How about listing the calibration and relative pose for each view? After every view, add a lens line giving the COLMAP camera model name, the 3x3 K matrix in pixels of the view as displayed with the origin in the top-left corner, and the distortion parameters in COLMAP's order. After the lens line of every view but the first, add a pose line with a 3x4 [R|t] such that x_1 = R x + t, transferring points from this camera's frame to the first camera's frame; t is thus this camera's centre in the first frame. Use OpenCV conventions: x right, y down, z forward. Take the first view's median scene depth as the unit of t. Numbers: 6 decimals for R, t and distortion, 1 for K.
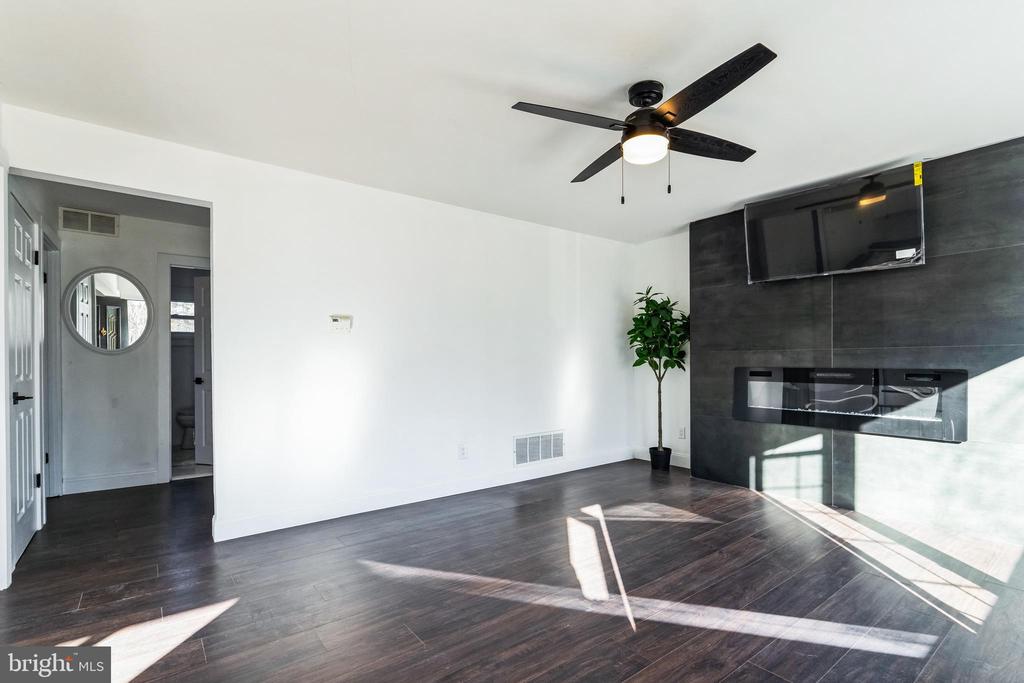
lens RADIAL K [[479.1, 0, 506.7], [0, 479.1, 372.3], [0, 0, 1]] dist [-0.001146, 0.000367]
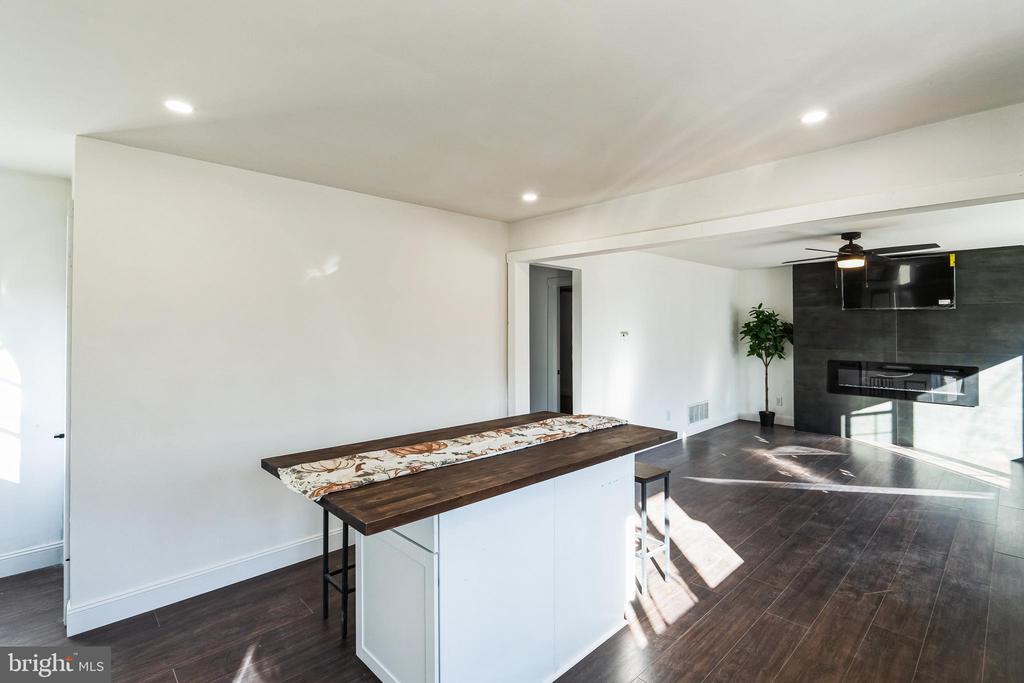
lens RADIAL K [[479.1, 0, 512.1], [0, 479.1, 332.1], [0, 0, 1]] dist [-0.001146, 0.000367]
pose [[0.993536, 0.003227, 0.113469, -0.842159], [-0.001904, 0.999929, -0.011761, -0.092808], [-0.113499, 0.011469, 0.993472, -0.517140]]
